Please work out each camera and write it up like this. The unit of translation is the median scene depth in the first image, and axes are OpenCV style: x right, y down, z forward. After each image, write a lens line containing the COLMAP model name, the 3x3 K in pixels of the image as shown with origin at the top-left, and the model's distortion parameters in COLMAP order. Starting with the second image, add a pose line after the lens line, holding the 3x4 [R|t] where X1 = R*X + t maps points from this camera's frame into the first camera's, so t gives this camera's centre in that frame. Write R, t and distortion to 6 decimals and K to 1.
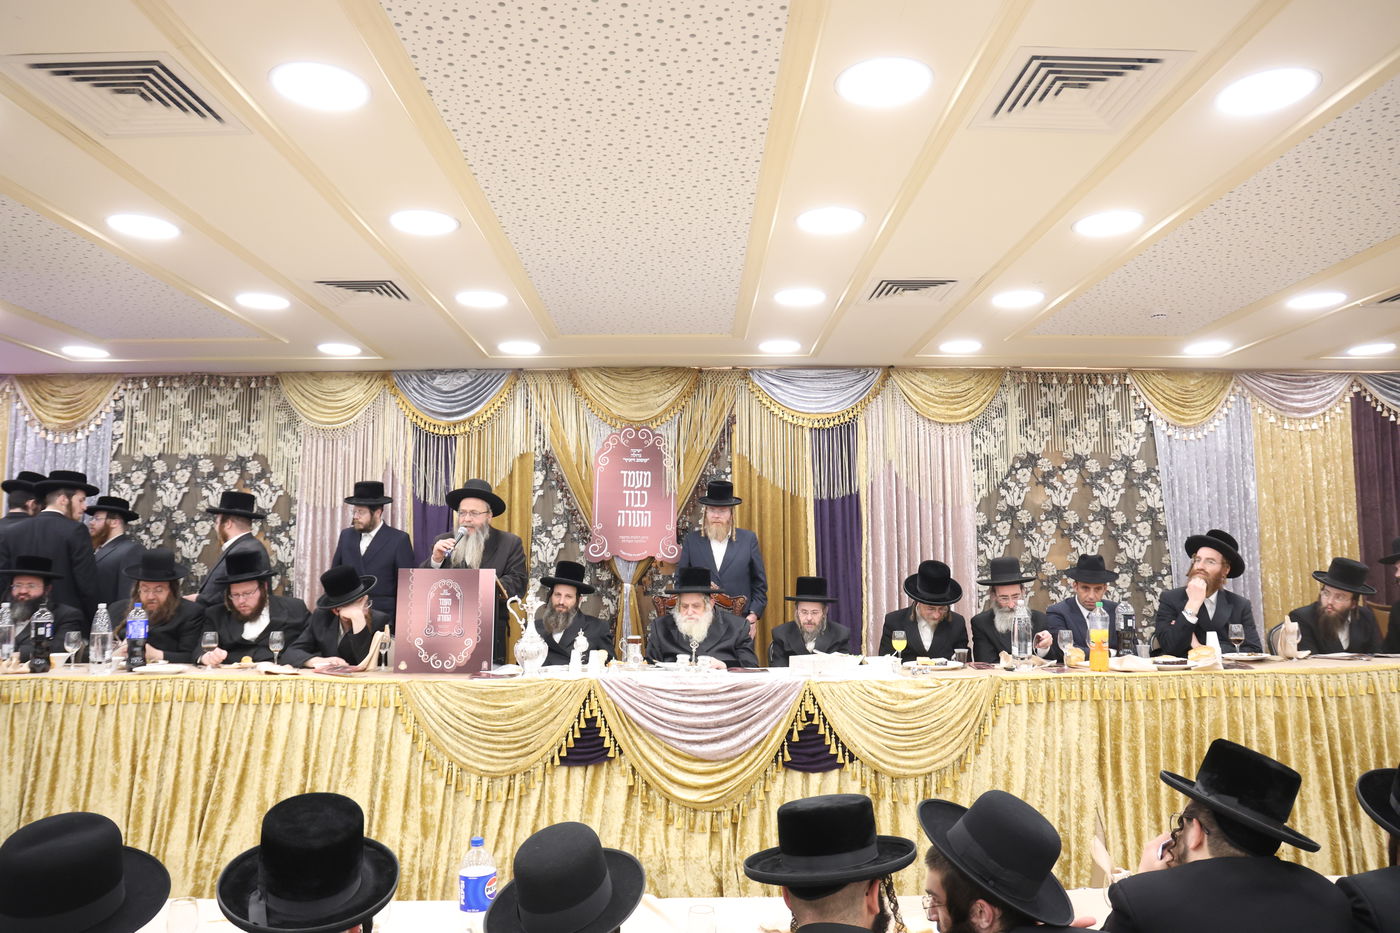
lens RADIAL K [[1039.7, 0, 700.0], [0, 1039.7, 466.5], [0, 0, 1]] dist [-0.009530, -0.001377]
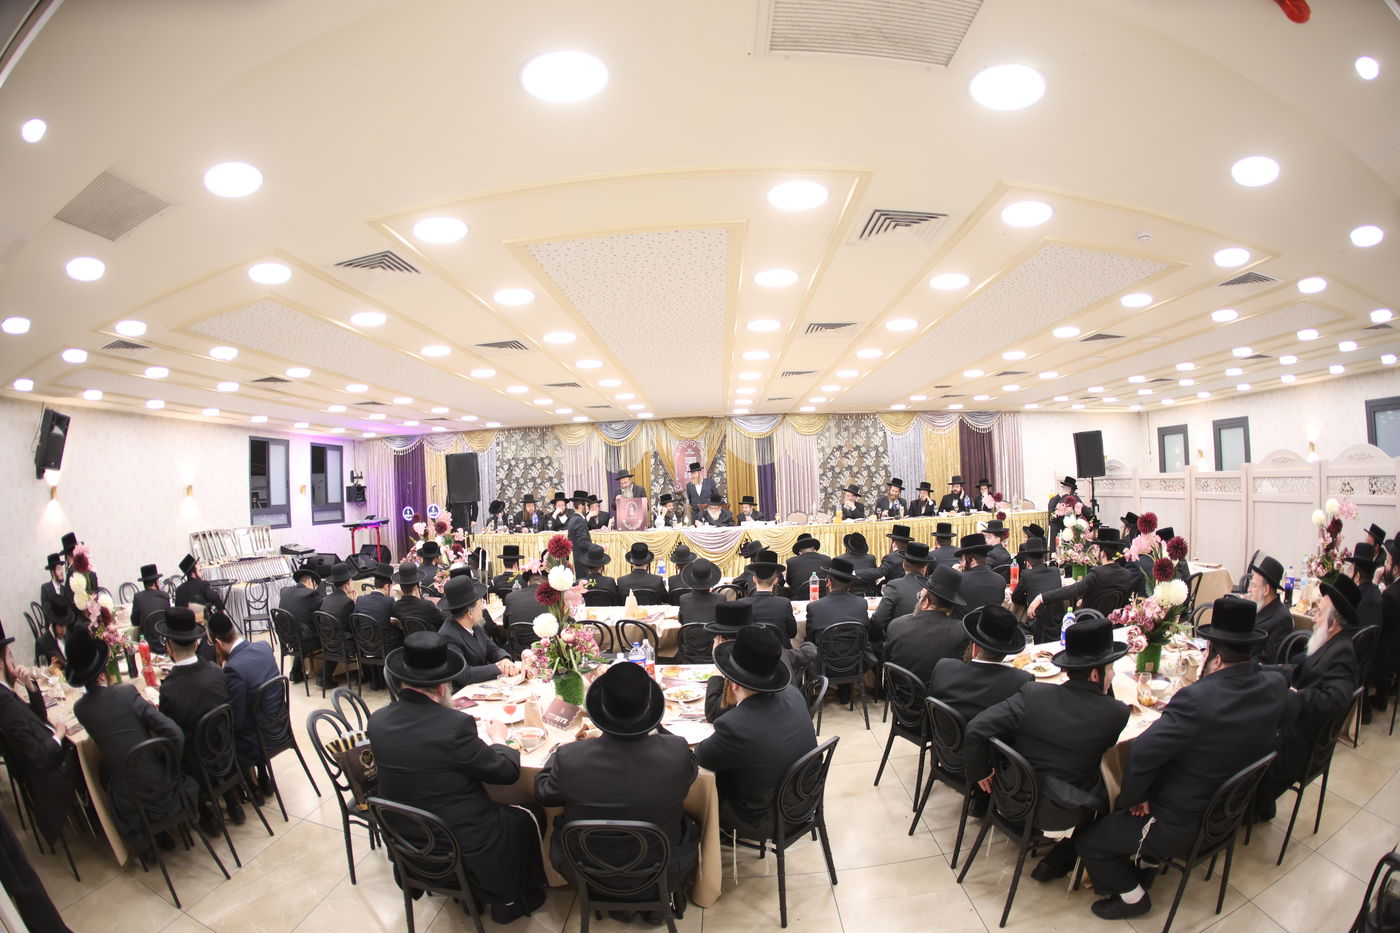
lens RADIAL K [[638.3, 0, 700.0], [0, 638.3, 466.5], [0, 0, 1]] dist [-0.000506, -0.000009]
pose [[0.998520, -0.034755, -0.041840, 0.032555], [0.037506, 0.997057, 0.066870, -0.080773], [0.039392, -0.068340, 0.996884, -0.623155]]
